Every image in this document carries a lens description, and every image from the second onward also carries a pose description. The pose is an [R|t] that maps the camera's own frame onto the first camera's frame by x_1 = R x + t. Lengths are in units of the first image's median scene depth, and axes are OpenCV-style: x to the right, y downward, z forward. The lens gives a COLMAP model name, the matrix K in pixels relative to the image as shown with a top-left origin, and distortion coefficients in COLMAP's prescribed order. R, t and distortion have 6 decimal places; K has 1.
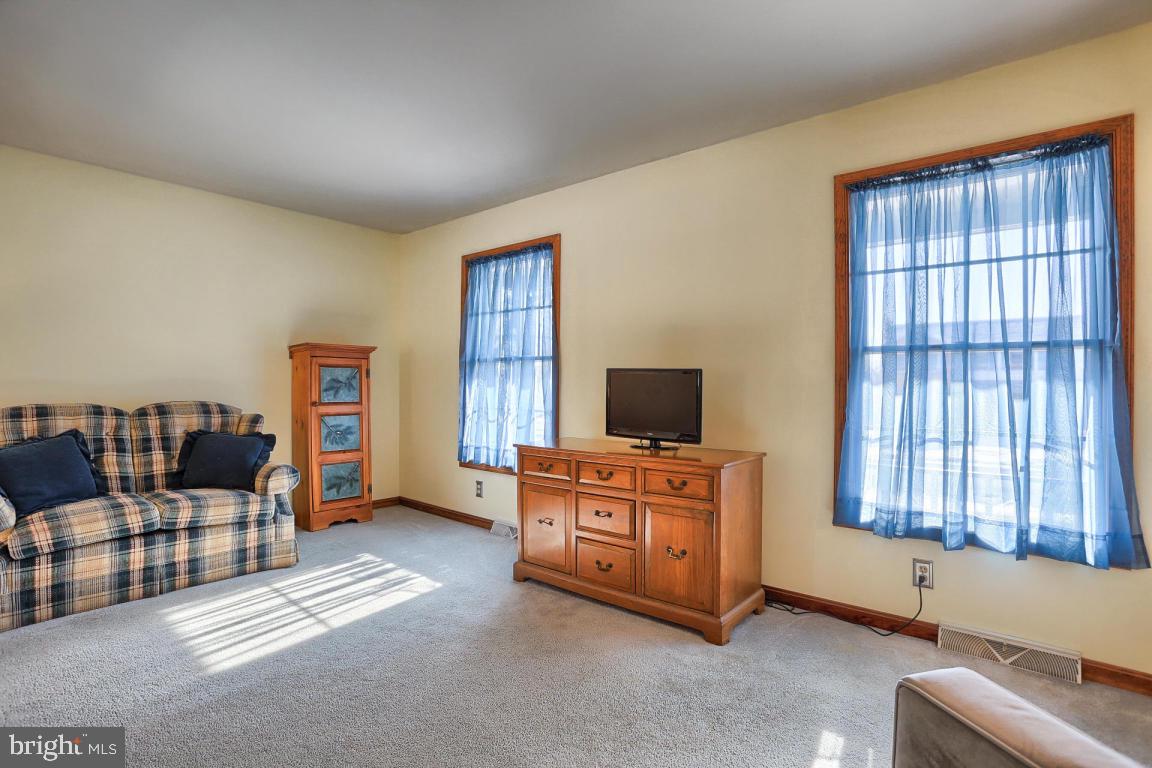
lens RADIAL K [[563.3, 0, 571.8], [0, 563.3, 383.0], [0, 0, 1]] dist [-0.082236, 0.032970]
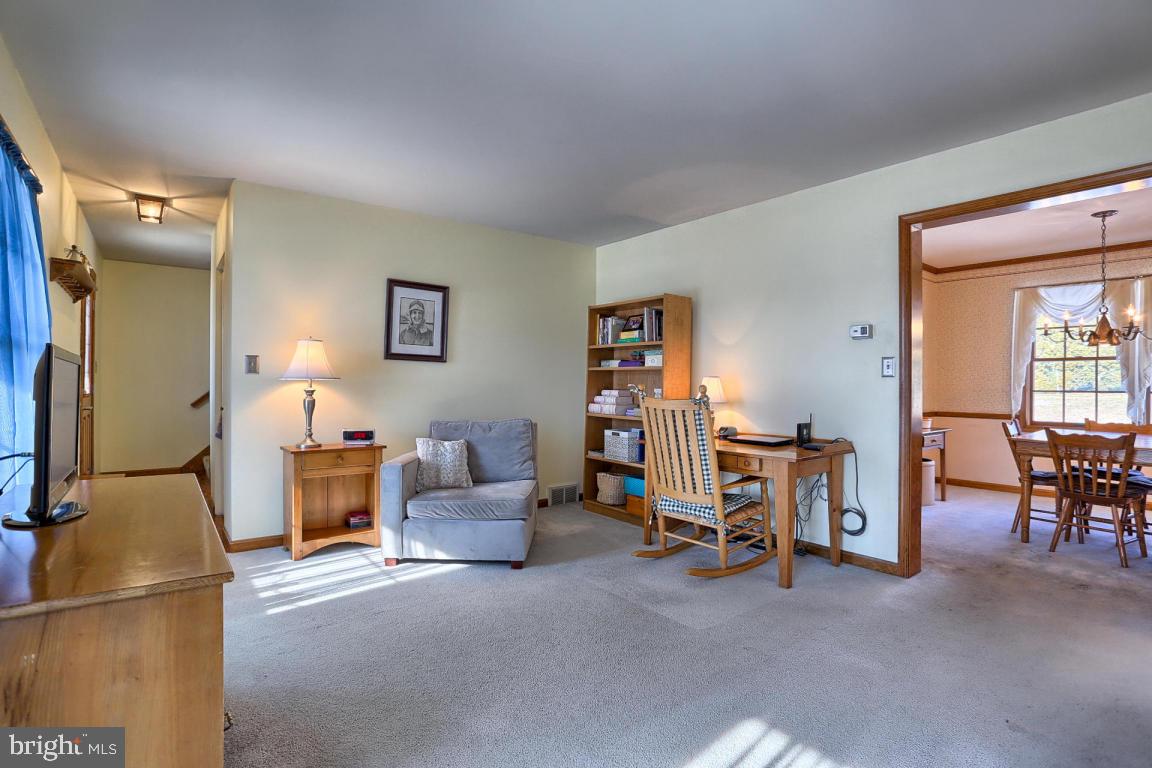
lens RADIAL K [[563.3, 0, 571.8], [0, 563.3, 383.0], [0, 0, 1]] dist [-0.082236, 0.032970]
pose [[-0.972999, -0.015456, 0.230291, -0.385559], [-0.016230, 0.999867, -0.001469, -0.002168], [-0.230237, -0.005167, -0.973121, 1.303571]]
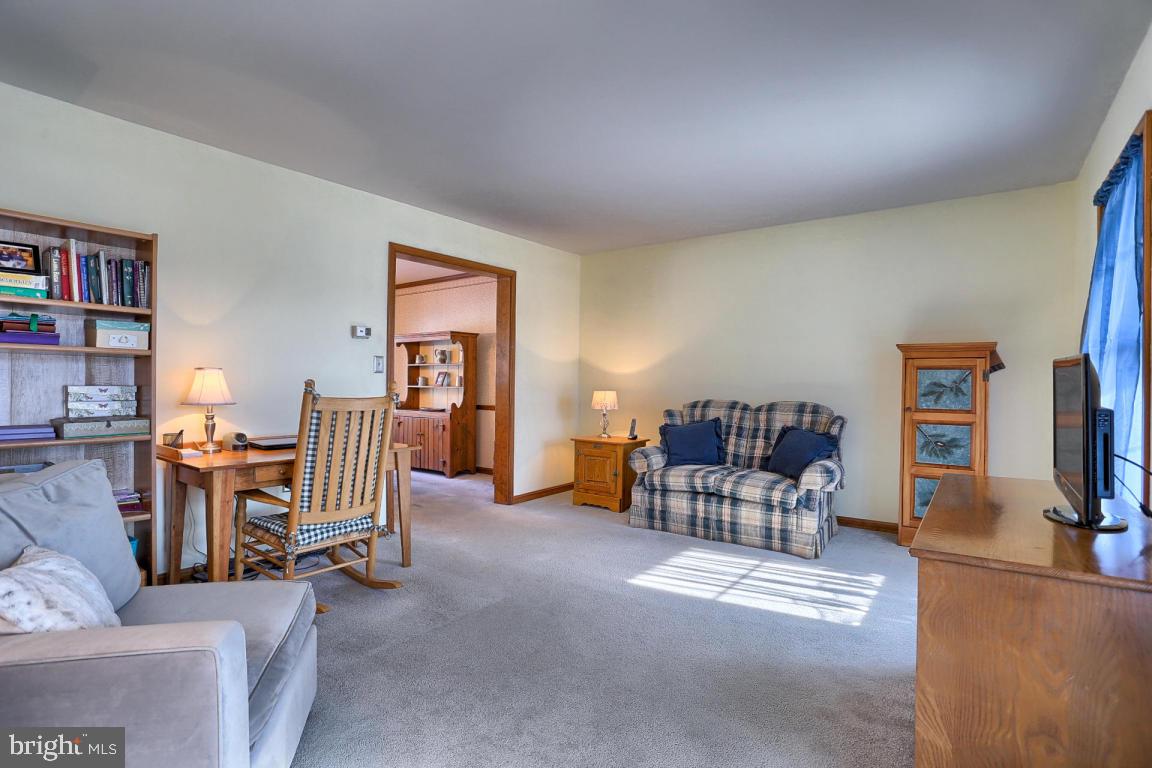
lens RADIAL K [[563.3, 0, 571.8], [0, 563.3, 383.0], [0, 0, 1]] dist [-0.082236, 0.032970]
pose [[0.040652, -0.004617, -0.999163, 0.573945], [-0.007026, 0.999963, -0.004906, 0.002188], [0.999149, 0.007220, 0.040618, 0.525463]]
